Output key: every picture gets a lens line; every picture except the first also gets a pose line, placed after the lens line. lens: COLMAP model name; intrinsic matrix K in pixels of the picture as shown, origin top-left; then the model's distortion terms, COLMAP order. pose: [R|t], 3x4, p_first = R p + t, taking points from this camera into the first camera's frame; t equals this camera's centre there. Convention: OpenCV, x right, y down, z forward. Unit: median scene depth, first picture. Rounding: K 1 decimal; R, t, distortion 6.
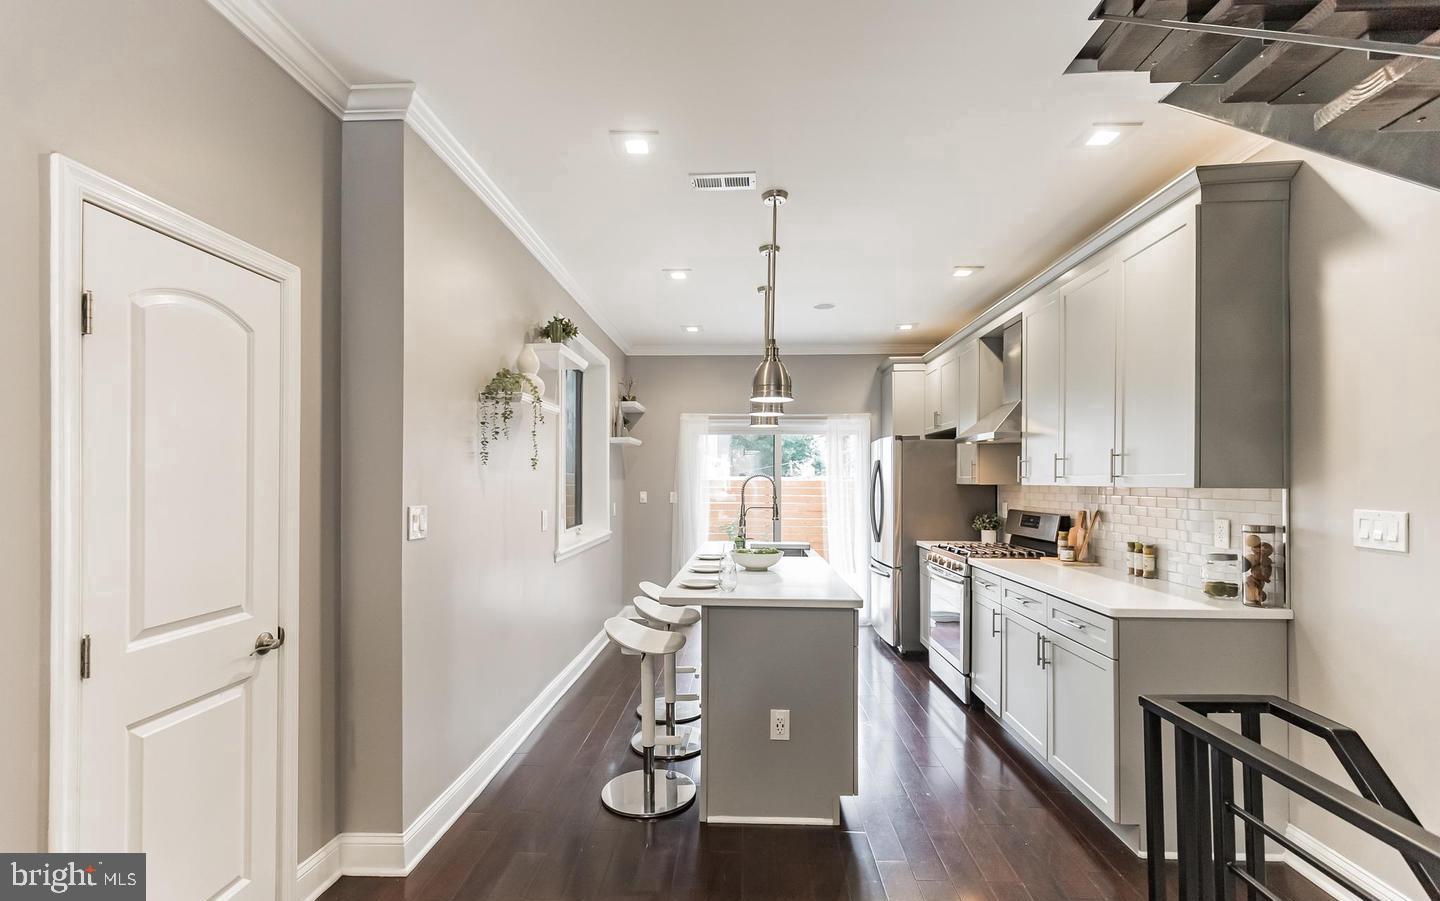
lens RADIAL K [[665.8, 0, 714.2], [0, 665.8, 474.3], [0, 0, 1]] dist [0.000872, -0.000563]
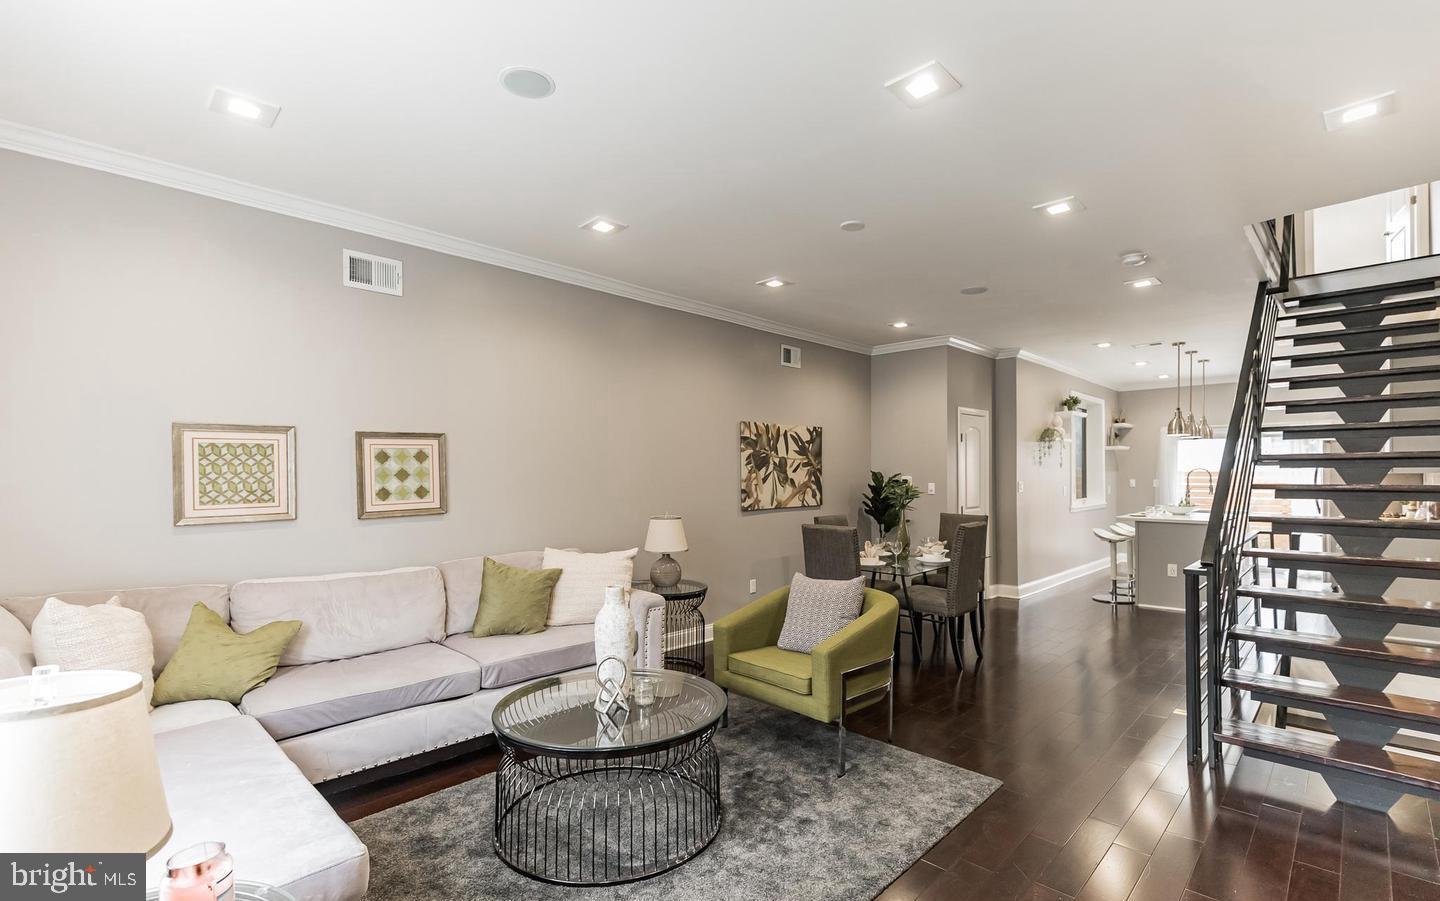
lens RADIAL K [[665.8, 0, 714.2], [0, 665.8, 474.3], [0, 0, 1]] dist [0.000872, -0.000563]
pose [[0.751910, -0.003824, -0.659255, 0.251982], [0.011528, 0.999907, 0.007348, -0.010986], [0.659165, -0.013125, 0.751884, -1.102280]]
